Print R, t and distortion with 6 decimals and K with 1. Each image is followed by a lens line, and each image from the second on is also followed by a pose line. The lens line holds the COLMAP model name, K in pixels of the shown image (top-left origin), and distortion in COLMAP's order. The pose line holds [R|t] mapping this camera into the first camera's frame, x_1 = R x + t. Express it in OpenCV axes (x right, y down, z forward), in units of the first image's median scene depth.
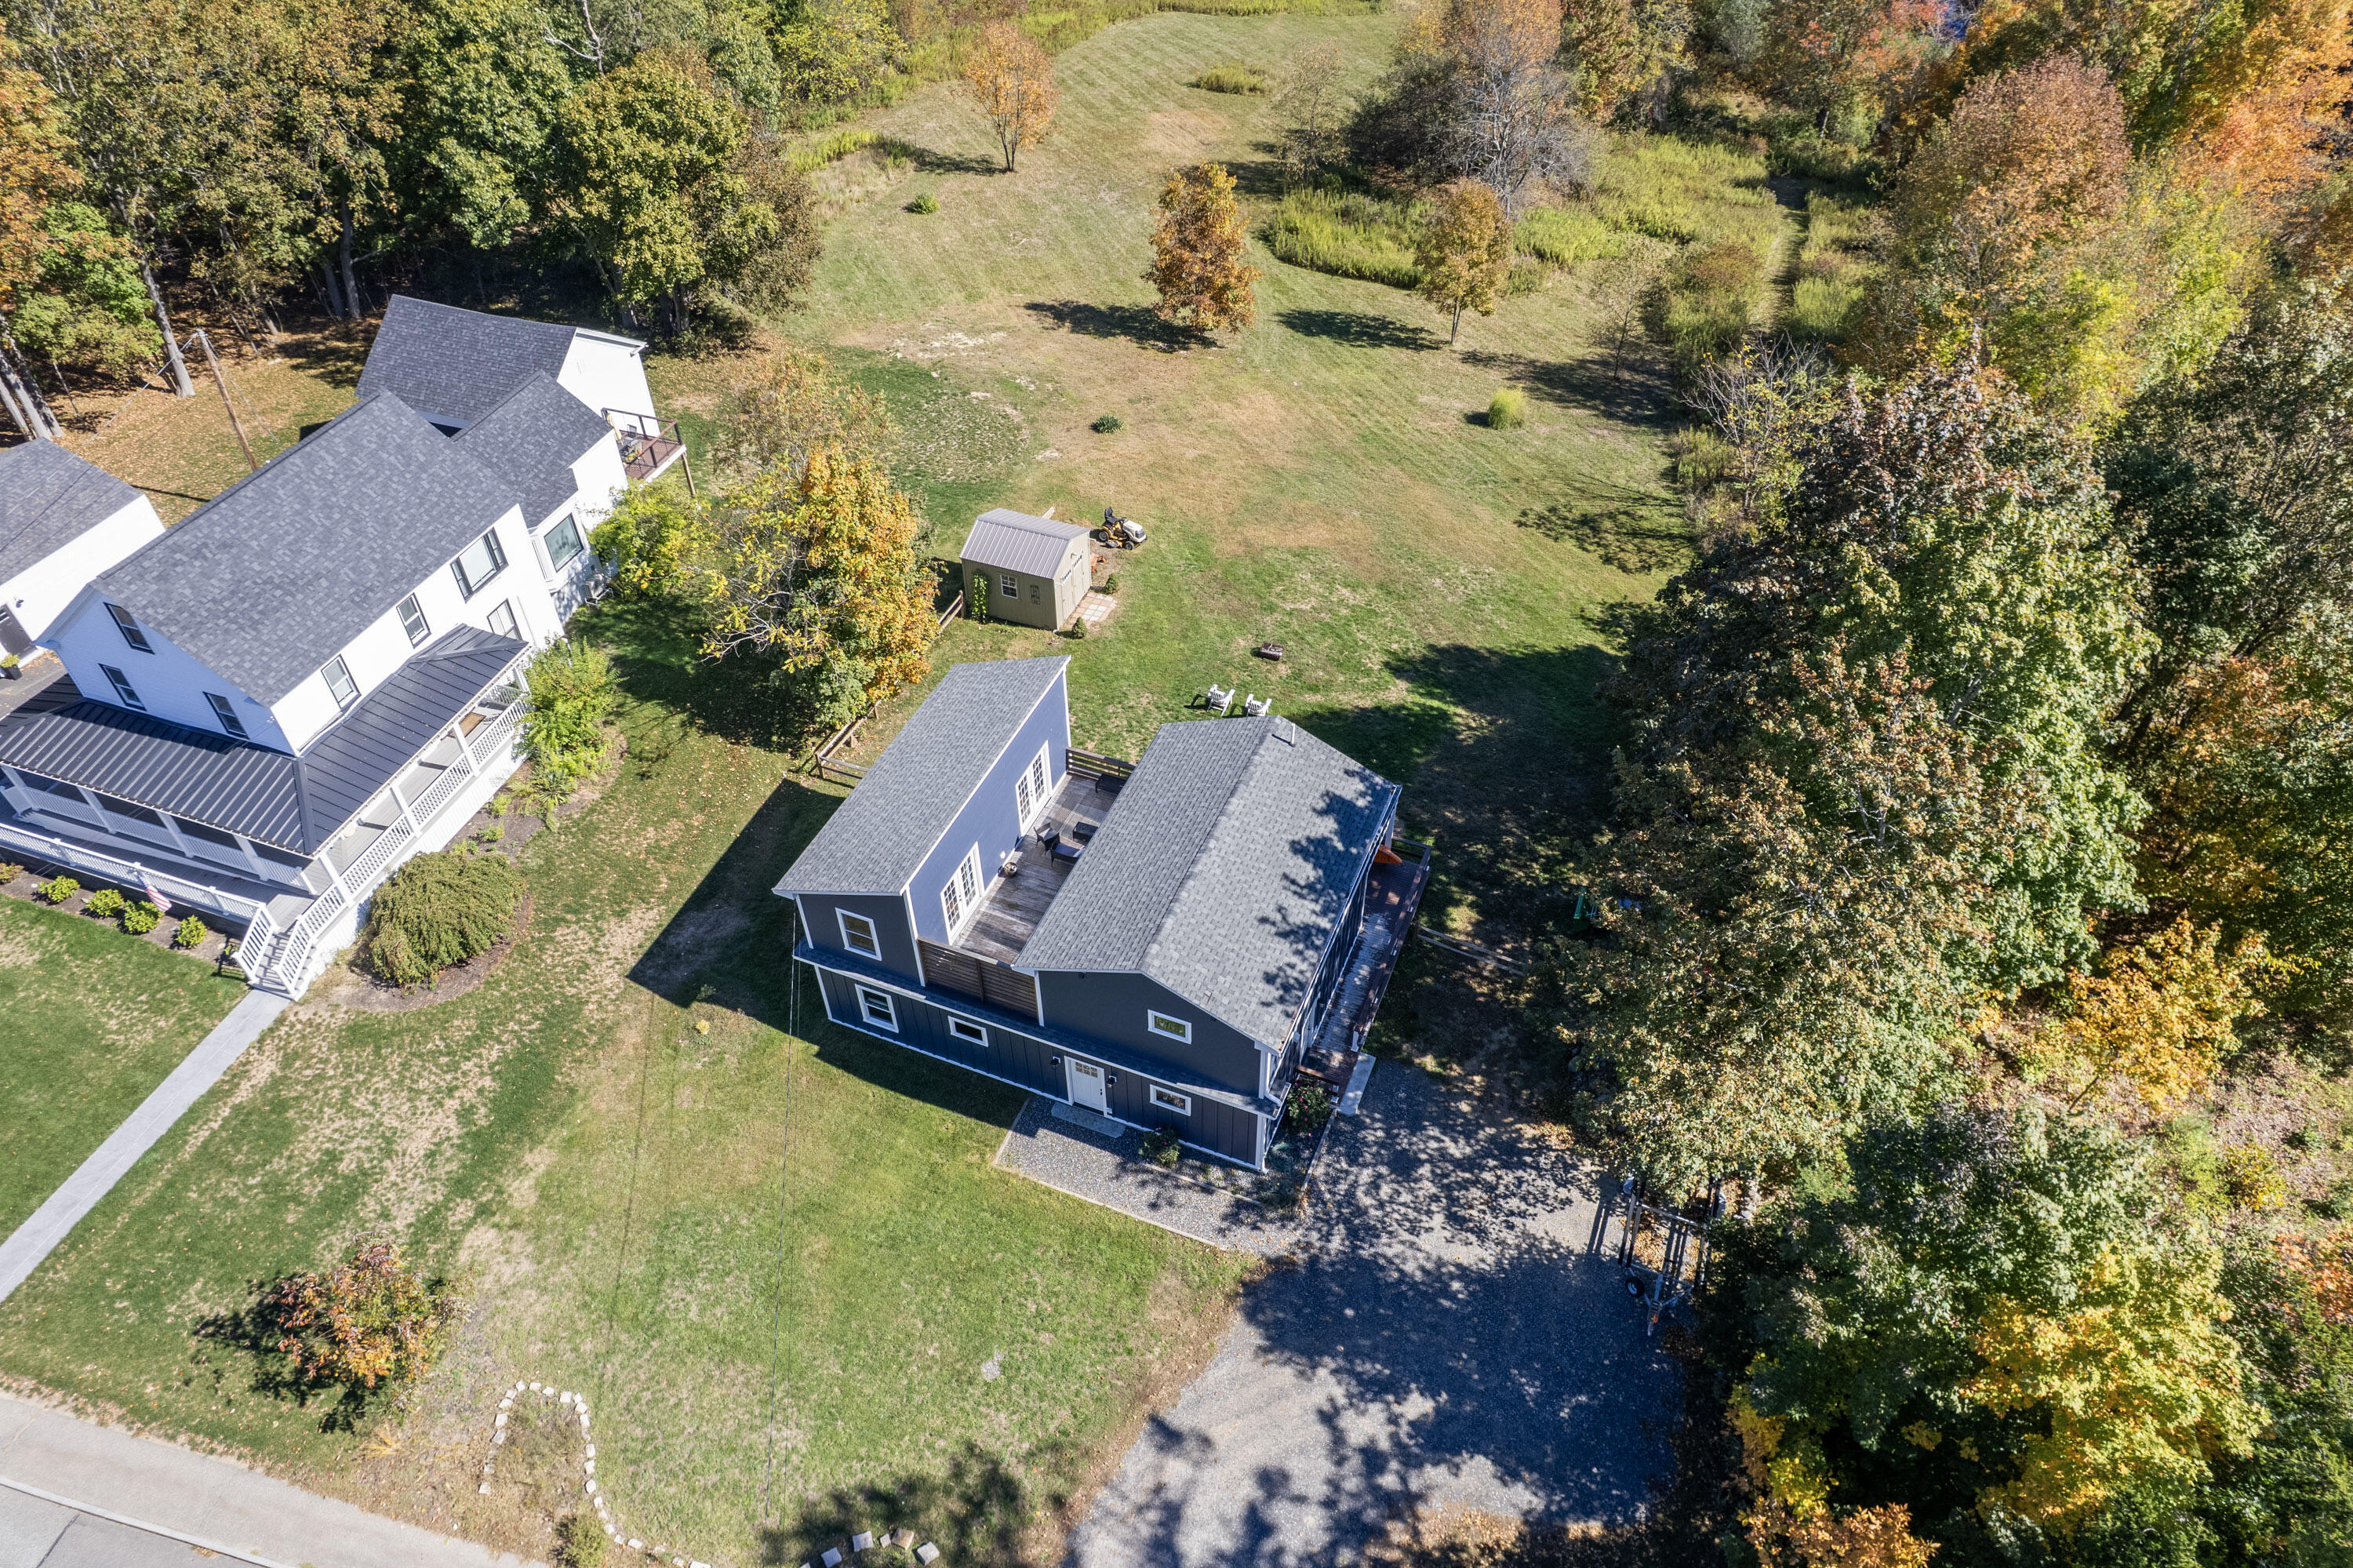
lens RADIAL K [[1518.5, 0, 1181.1], [0, 1518.5, 833.4], [0, 0, 1]] dist [-0.038530, 0.001000]
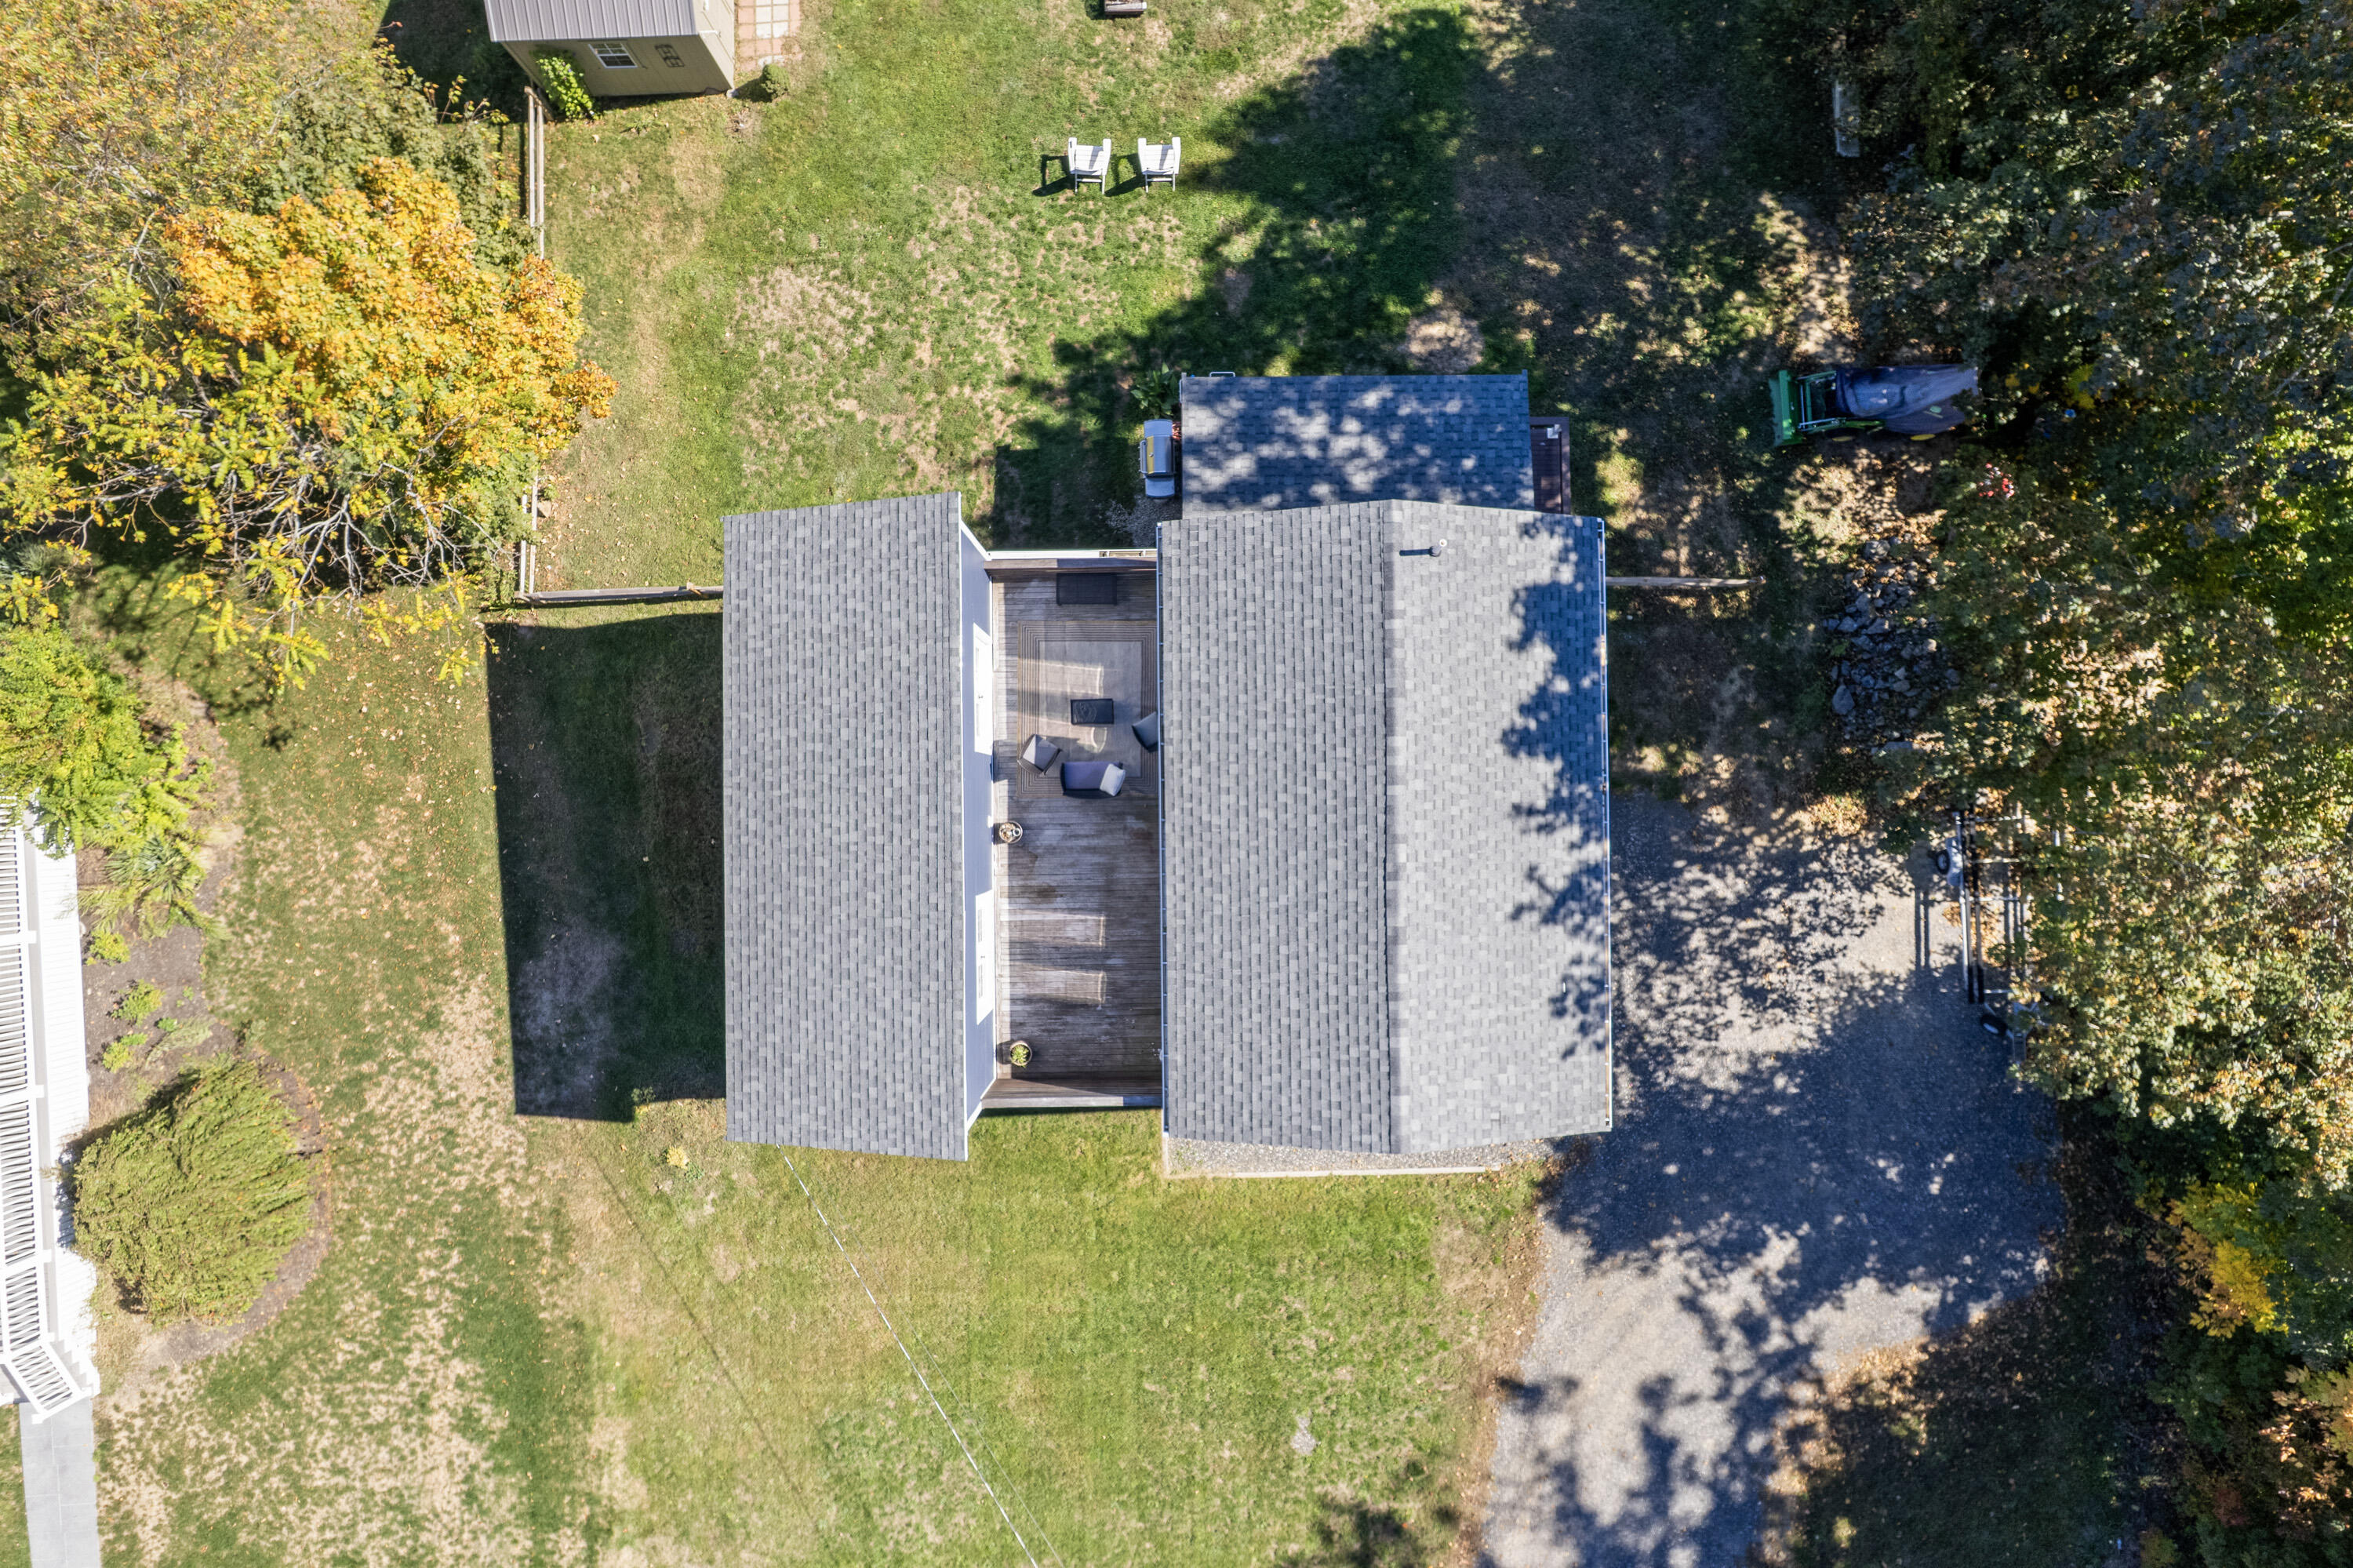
lens RADIAL K [[1454.5, 0, 1205.5], [0, 1454.5, 784.0], [0, 0, 1]] dist [-0.018633, -0.001412]
pose [[0.918962, -0.393142, 0.030797, -0.059324], [0.257346, 0.657046, 0.708565, -0.420361], [-0.298802, -0.643218, 0.704974, 0.631102]]
